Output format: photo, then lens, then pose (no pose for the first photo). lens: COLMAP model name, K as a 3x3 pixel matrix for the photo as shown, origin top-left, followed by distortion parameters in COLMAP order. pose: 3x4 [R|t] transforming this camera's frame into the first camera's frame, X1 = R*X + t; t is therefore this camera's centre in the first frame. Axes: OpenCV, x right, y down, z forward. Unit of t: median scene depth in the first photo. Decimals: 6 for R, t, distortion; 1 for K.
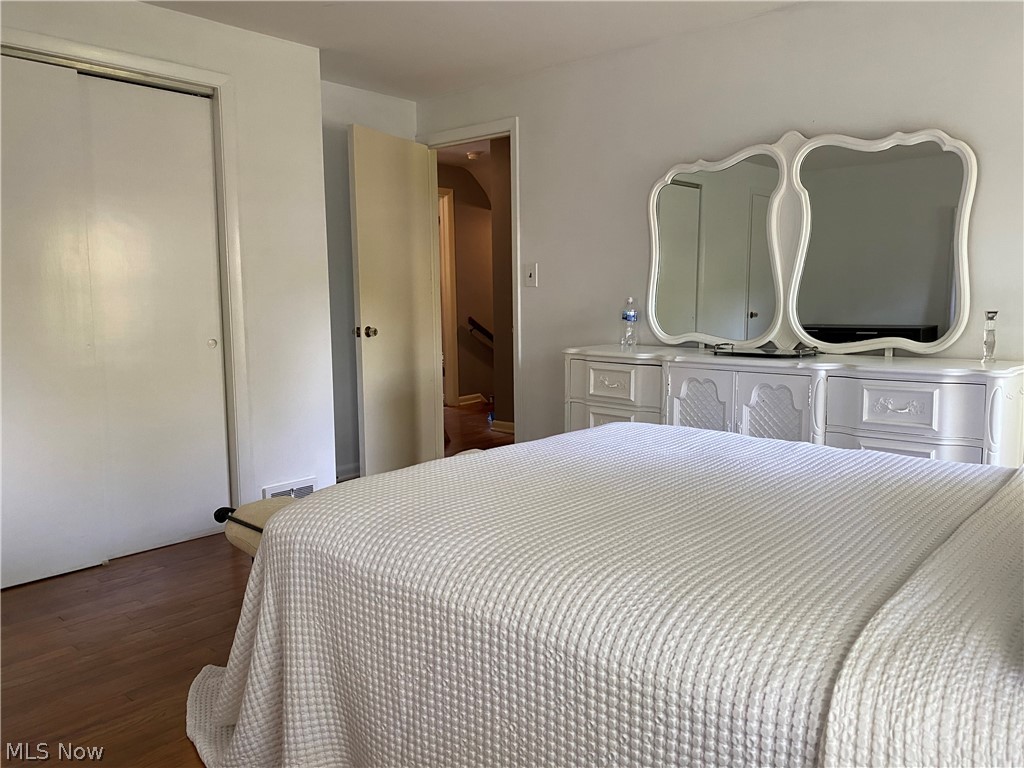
lens RADIAL K [[764.3, 0, 512.0], [0, 764.3, 384.0], [0, 0, 1]] dist [0.010507, 0.001359]
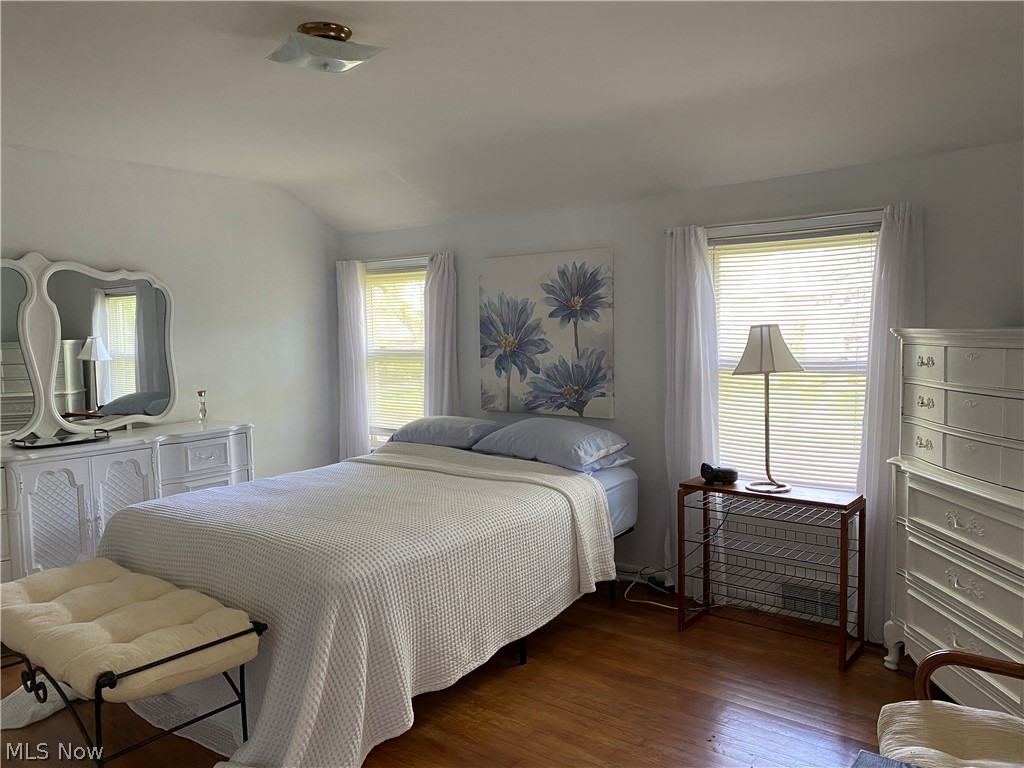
lens RADIAL K [[764.3, 0, 512.0], [0, 764.3, 384.0], [0, 0, 1]] dist [0.010507, 0.001359]
pose [[-0.038483, -0.062858, 0.997280, -0.869319], [0.149919, 0.986360, 0.067955, -0.104595], [-0.987949, 0.152126, -0.028535, 0.347446]]
